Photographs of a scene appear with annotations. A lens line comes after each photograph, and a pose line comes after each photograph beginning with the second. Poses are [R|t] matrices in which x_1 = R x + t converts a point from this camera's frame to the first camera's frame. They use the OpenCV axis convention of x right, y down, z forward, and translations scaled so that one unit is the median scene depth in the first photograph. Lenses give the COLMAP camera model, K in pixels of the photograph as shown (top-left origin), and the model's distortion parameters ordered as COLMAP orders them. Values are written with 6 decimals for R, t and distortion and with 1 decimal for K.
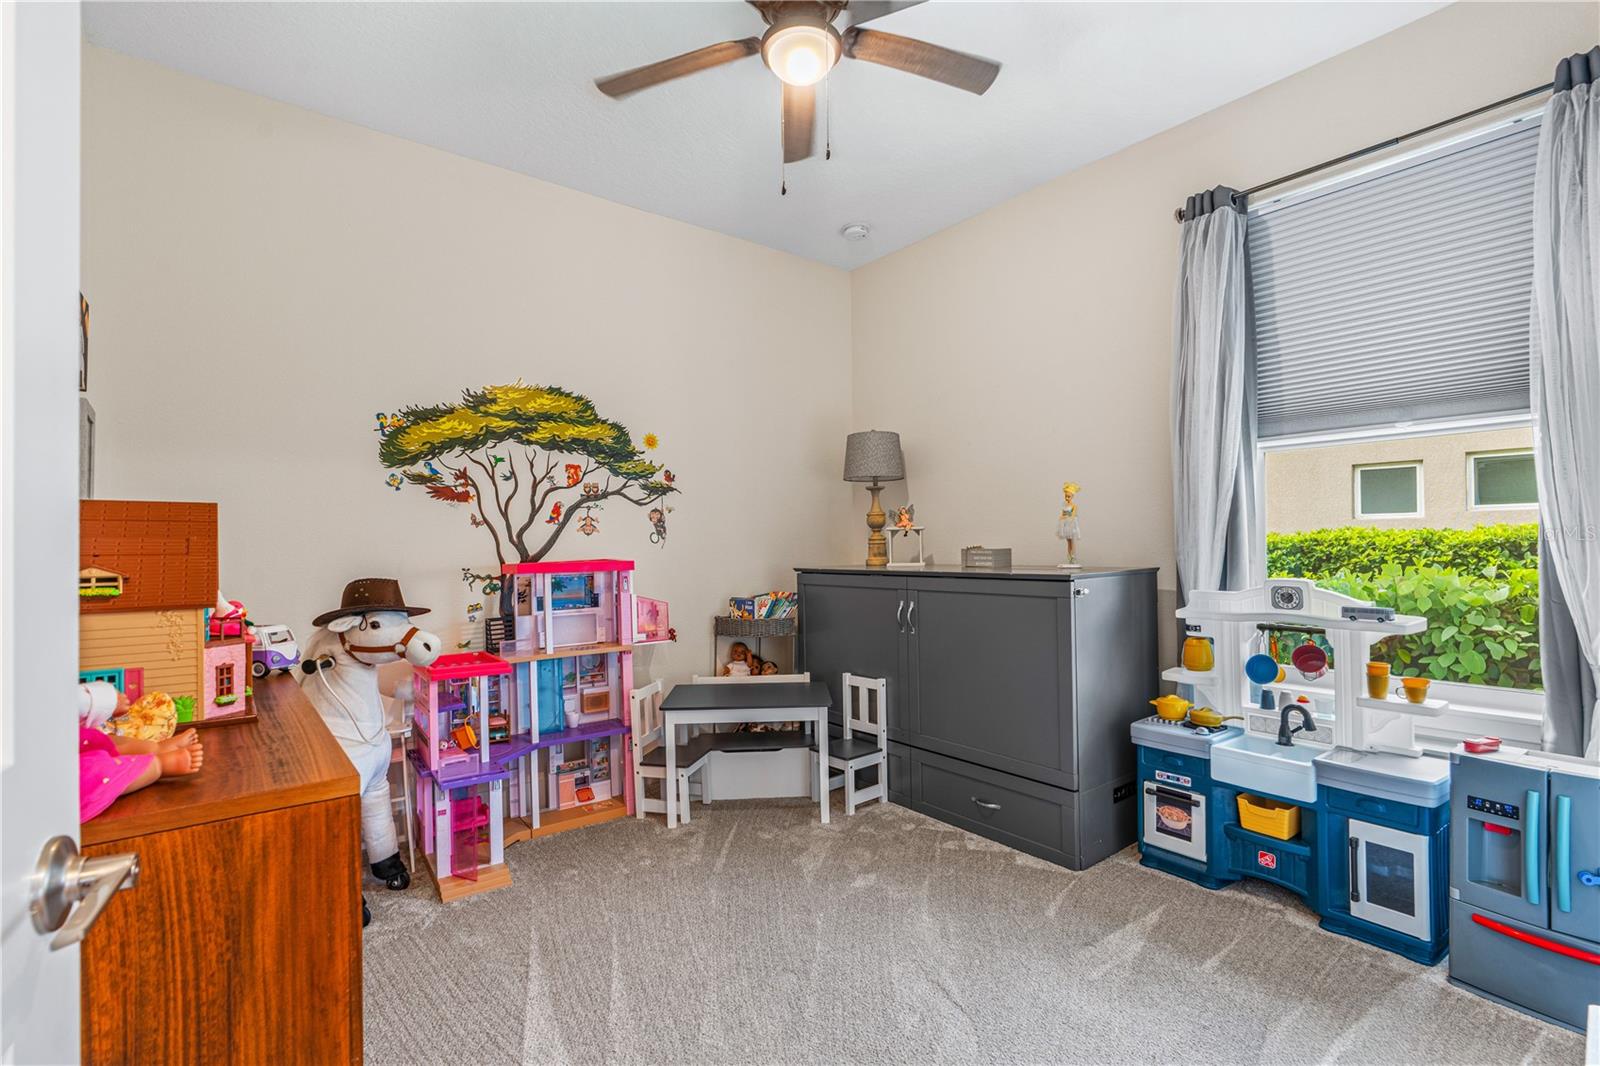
lens RADIAL K [[739.7, 0, 803.9], [0, 739.7, 536.6], [0, 0, 1]] dist [-0.000329, 0.000353]
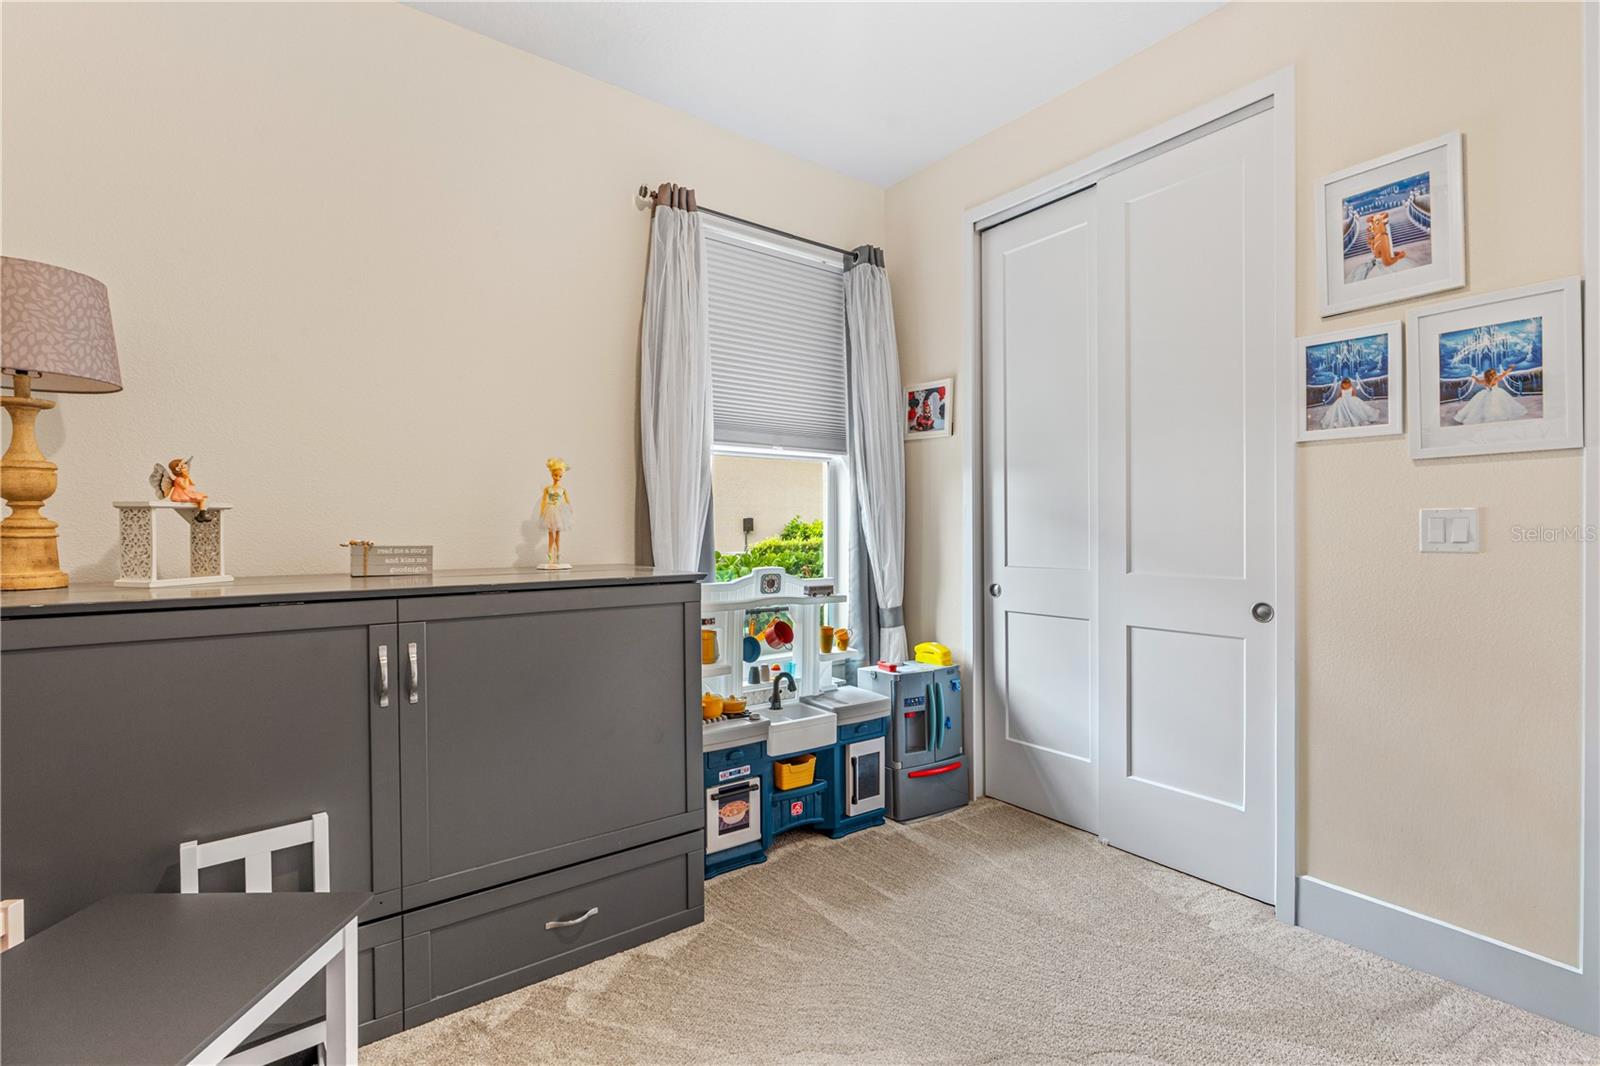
lens RADIAL K [[739.7, 0, 803.9], [0, 739.7, 536.6], [0, 0, 1]] dist [-0.000329, 0.000353]
pose [[0.014828, 0.006824, 0.999867, -0.517539], [-0.003953, 0.999969, -0.006766, 0.015806], [-0.999882, -0.003852, 0.014854, 0.930190]]
